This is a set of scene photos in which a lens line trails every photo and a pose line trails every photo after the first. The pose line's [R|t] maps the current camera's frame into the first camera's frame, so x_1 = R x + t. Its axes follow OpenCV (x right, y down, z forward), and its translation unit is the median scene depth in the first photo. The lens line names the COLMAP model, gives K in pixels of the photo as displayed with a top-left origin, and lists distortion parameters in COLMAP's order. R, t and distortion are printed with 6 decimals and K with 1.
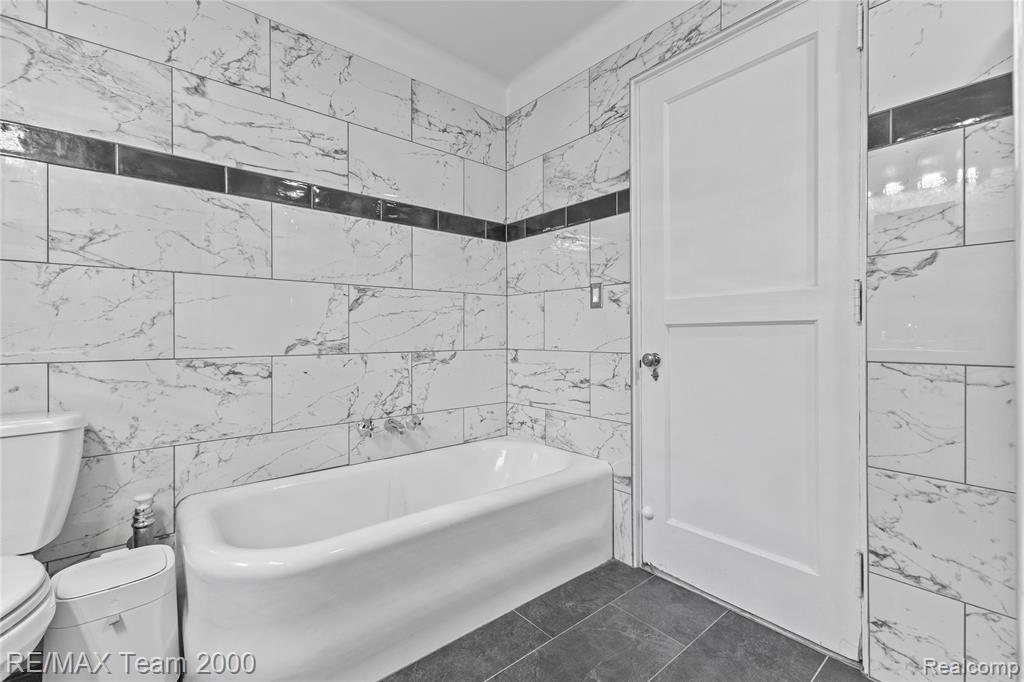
lens RADIAL K [[444.5, 0, 511.9], [0, 444.5, 333.8], [0, 0, 1]] dist [0.012898, -0.000029]
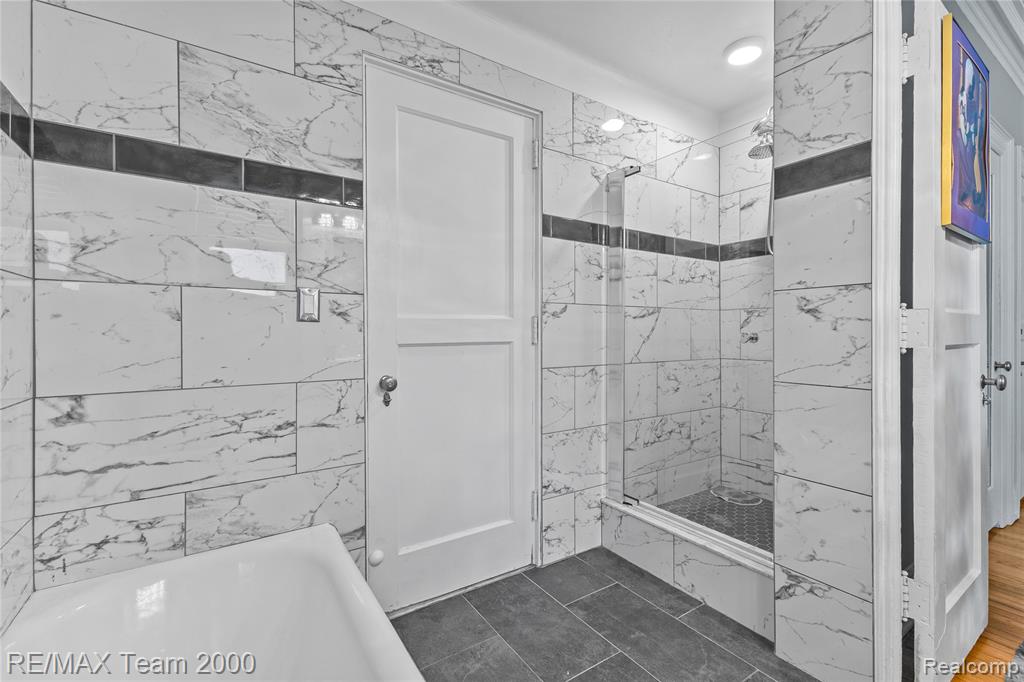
lens RADIAL K [[444.5, 0, 511.0], [0, 444.5, 340.5], [0, 0, 1]] dist [0.012898, -0.000029]
pose [[0.121578, -0.004171, 0.992573, -0.530946], [0.006278, 0.999974, 0.003433, -0.029008], [-0.992562, 0.005814, 0.121601, 0.620606]]
